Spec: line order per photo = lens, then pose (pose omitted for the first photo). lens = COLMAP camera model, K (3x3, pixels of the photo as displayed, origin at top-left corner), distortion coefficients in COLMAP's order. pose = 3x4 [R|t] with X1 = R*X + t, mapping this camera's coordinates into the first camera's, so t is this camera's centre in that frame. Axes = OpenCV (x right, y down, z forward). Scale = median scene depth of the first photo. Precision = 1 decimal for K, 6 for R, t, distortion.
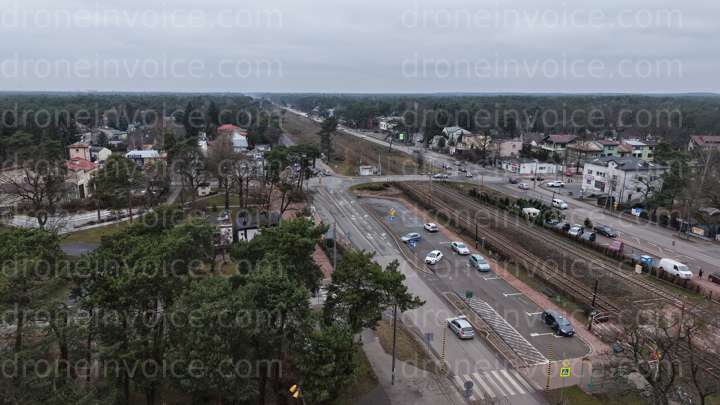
lens RADIAL K [[480.8, 0, 360.0], [0, 480.8, 202.5], [0, 0, 1]] dist [0.034962, -0.038026]
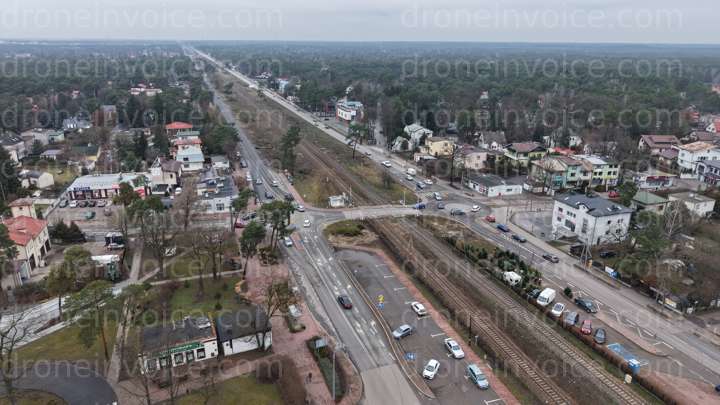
lens RADIAL K [[480.2, 0, 360.0], [0, 480.2, 202.5], [0, 0, 1]] dist [0.059797, -0.087072]
pose [[0.993987, -0.030838, 0.105068, -0.045227], [0.020163, 0.994662, 0.101196, -0.174631], [-0.107628, -0.098469, 0.989303, 0.037711]]
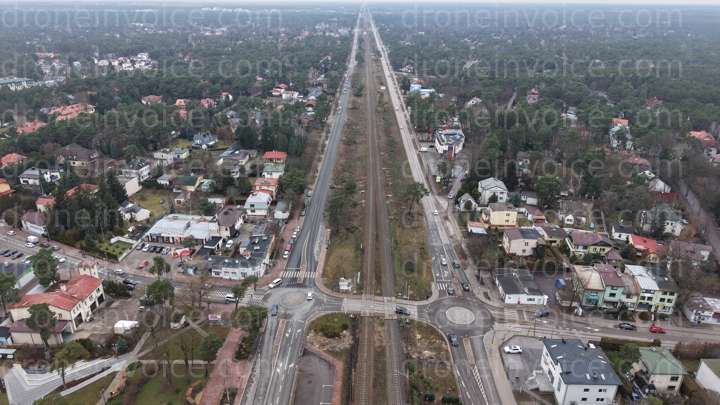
lens RADIAL K [[480.8, 0, 360.0], [0, 480.8, 202.5], [0, 0, 1]] dist [0.034962, -0.038026]
pose [[0.970129, 0.104190, -0.219075, 0.272376], [-0.064876, 0.981607, 0.179552, -0.463205], [0.233753, -0.159976, 0.959045, 0.047859]]
